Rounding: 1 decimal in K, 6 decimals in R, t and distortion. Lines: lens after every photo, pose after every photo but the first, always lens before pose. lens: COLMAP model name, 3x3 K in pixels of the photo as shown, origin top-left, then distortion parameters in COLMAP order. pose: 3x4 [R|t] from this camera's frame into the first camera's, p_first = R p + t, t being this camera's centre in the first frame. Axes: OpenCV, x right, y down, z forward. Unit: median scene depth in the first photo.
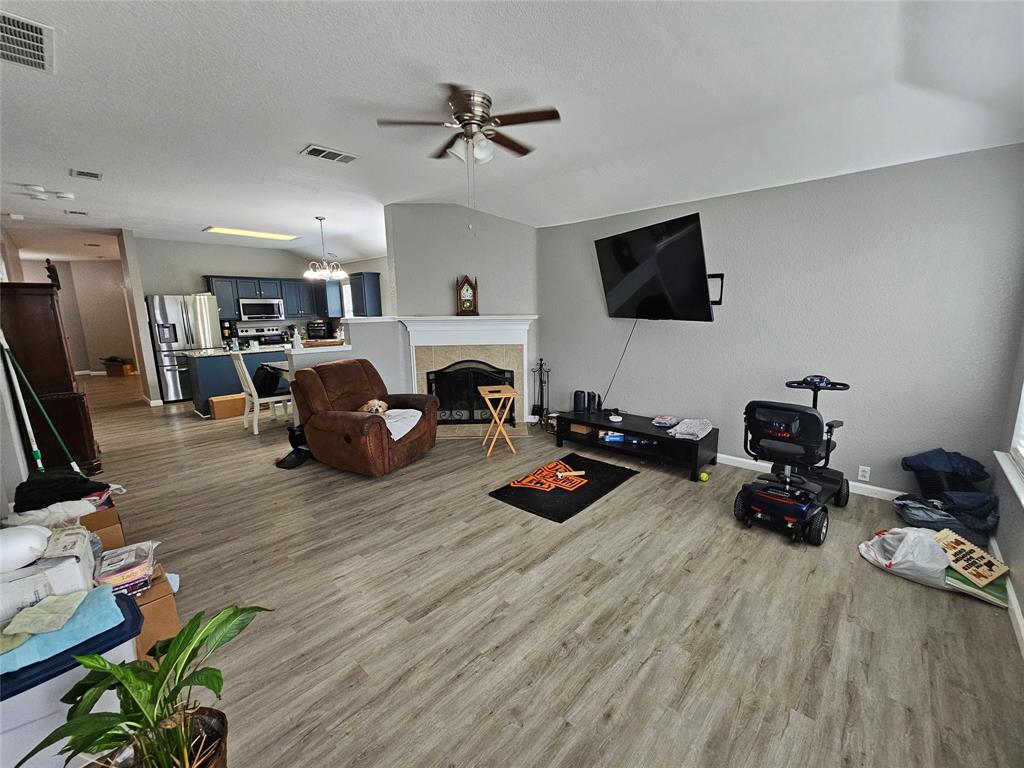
lens RADIAL K [[419.2, 0, 523.0], [0, 419.2, 382.6], [0, 0, 1]] dist [-0.001281, 0.001249]
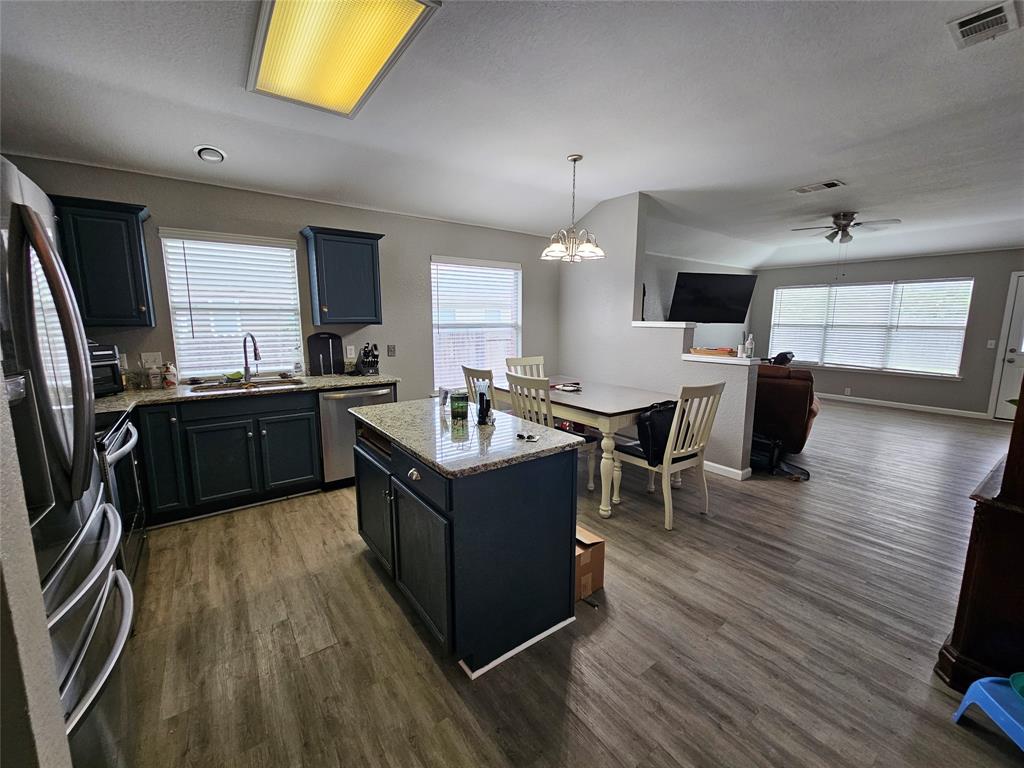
lens RADIAL K [[419.2, 0, 521.1], [0, 419.2, 381.3], [0, 0, 1]] dist [-0.001281, 0.001249]
pose [[0.183755, -0.132296, 0.974029, -0.962042], [0.163454, 0.981218, 0.102437, -0.129523], [-0.969287, 0.140385, 0.201928, 0.851924]]
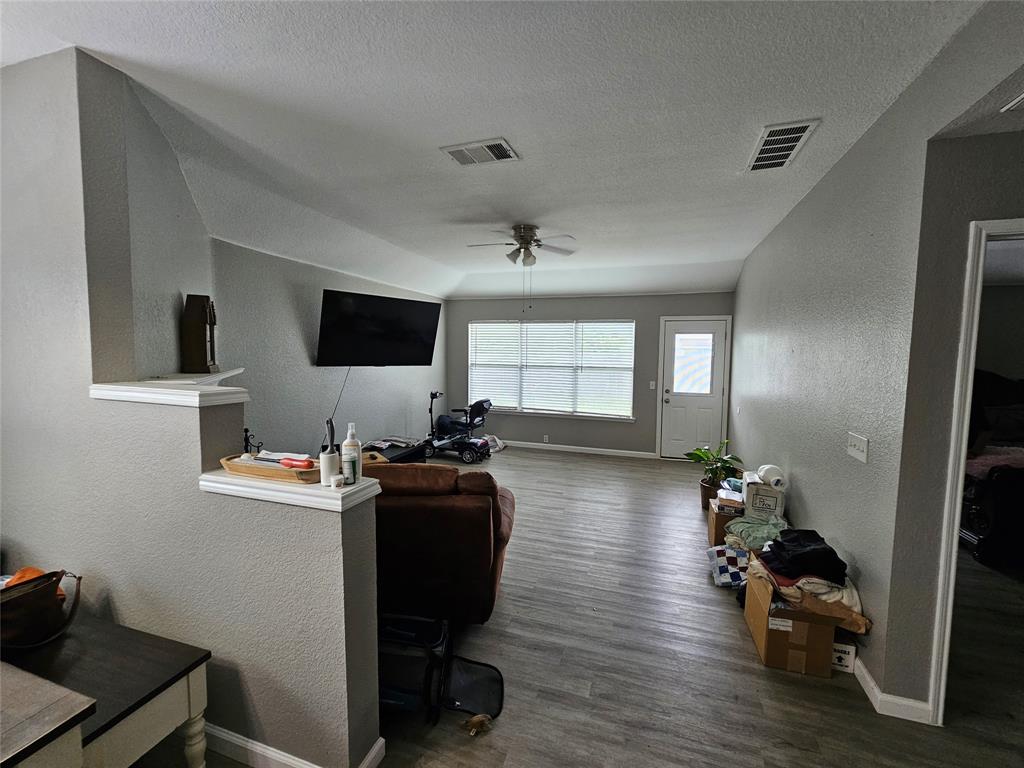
lens RADIAL K [[419.2, 0, 522.6], [0, 419.2, 383.1], [0, 0, 1]] dist [-0.001281, 0.001249]
pose [[-0.417674, -0.060737, 0.906565, -0.599492], [0.150096, 0.979442, 0.134772, -0.121905], [-0.896114, 0.192363, -0.399971, 0.665103]]
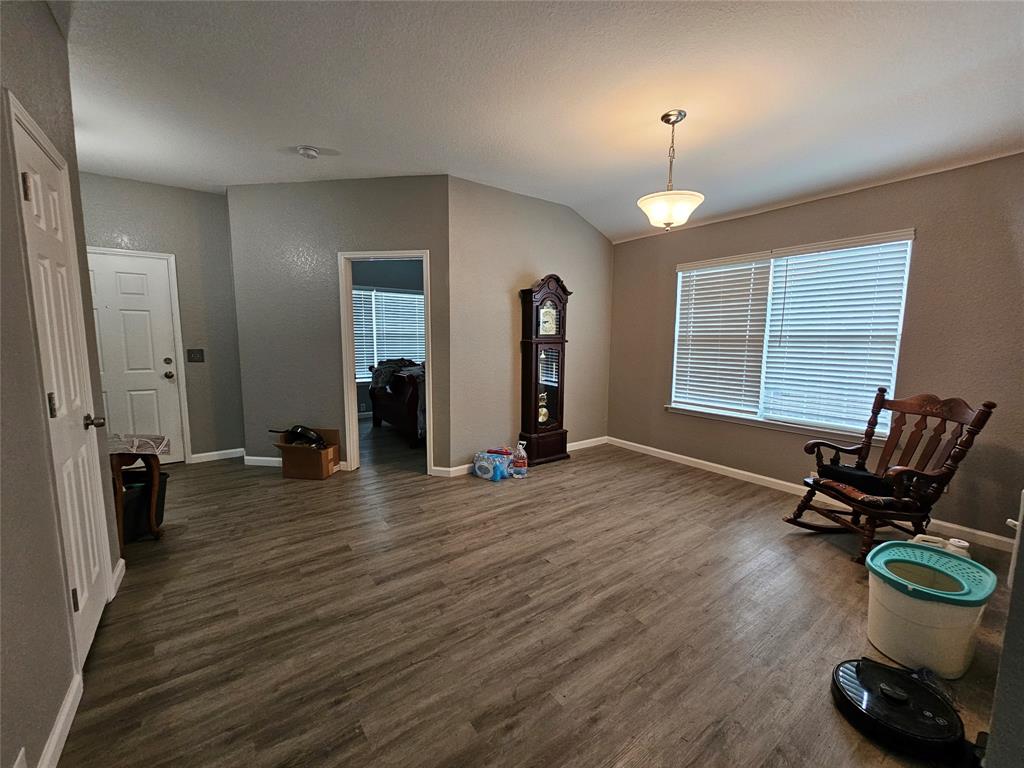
lens RADIAL K [[419.2, 0, 519.0], [0, 419.2, 385.3], [0, 0, 1]] dist [-0.001281, 0.001249]
pose [[0.981245, 0.044439, -0.187573, -1.093323], [-0.054423, 0.997344, -0.048414, -0.141187], [0.184924, 0.057714, 0.981057, 1.007469]]
